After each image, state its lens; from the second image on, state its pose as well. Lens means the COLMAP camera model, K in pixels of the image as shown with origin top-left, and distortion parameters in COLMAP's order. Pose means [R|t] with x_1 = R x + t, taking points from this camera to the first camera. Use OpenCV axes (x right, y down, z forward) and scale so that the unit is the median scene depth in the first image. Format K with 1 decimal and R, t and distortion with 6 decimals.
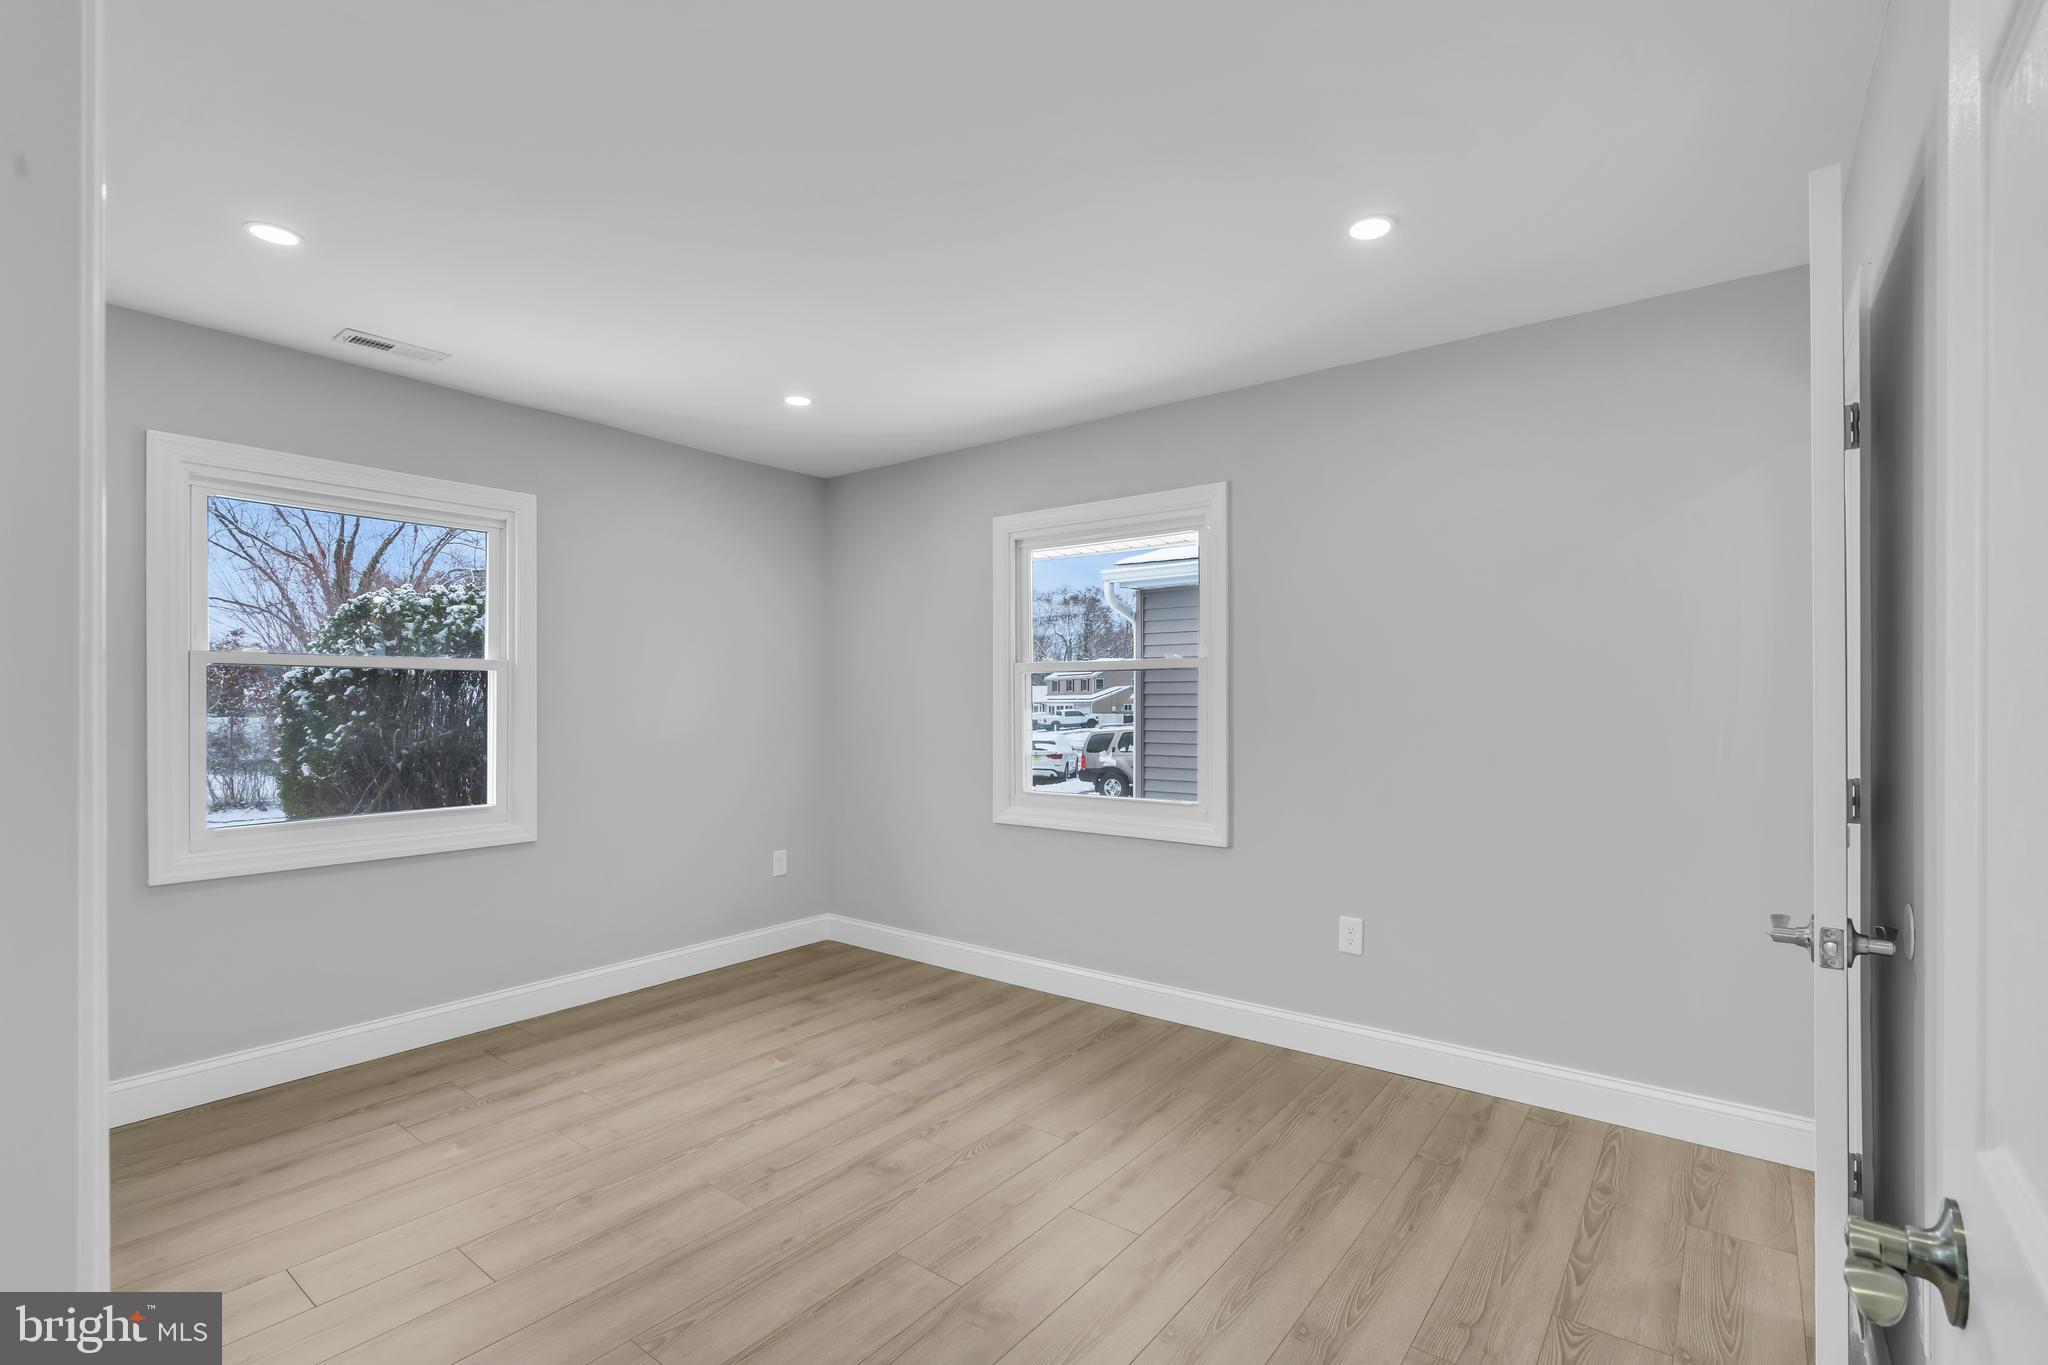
lens RADIAL K [[1030.6, 0, 1028.9], [0, 1030.6, 700.0], [0, 0, 1]] dist [0.001399, 0.000959]
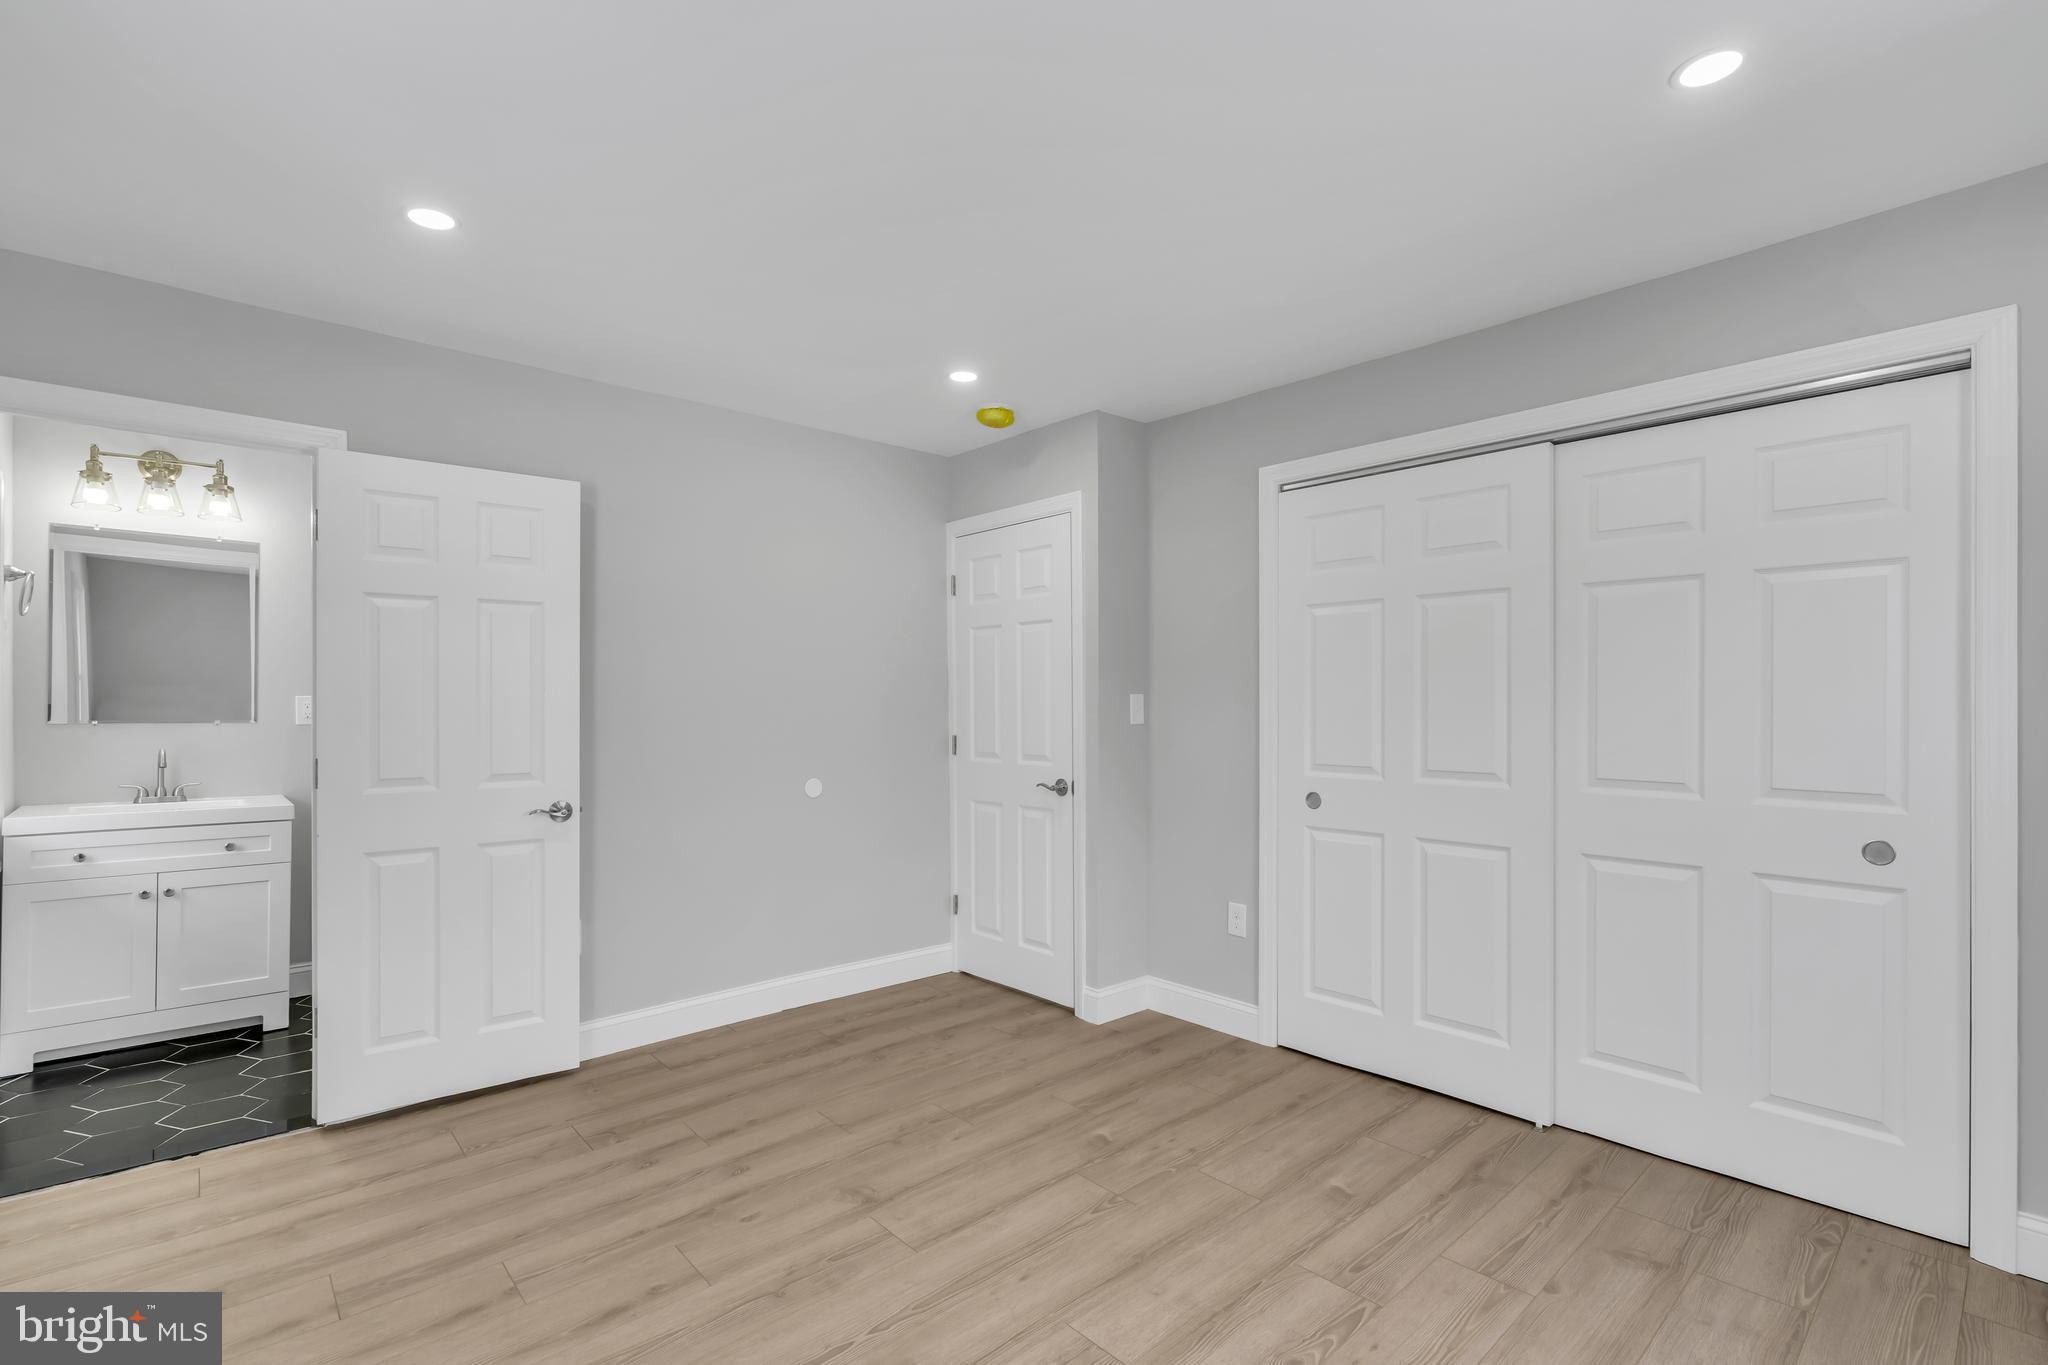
lens RADIAL K [[1030.6, 0, 1028.9], [0, 1030.6, 700.0], [0, 0, 1]] dist [0.001399, 0.000959]
pose [[-0.986343, 0.001864, 0.164694, -0.409509], [0.001099, 0.999988, -0.004741, -0.002461], [-0.164701, -0.004495, -0.986333, 2.003487]]
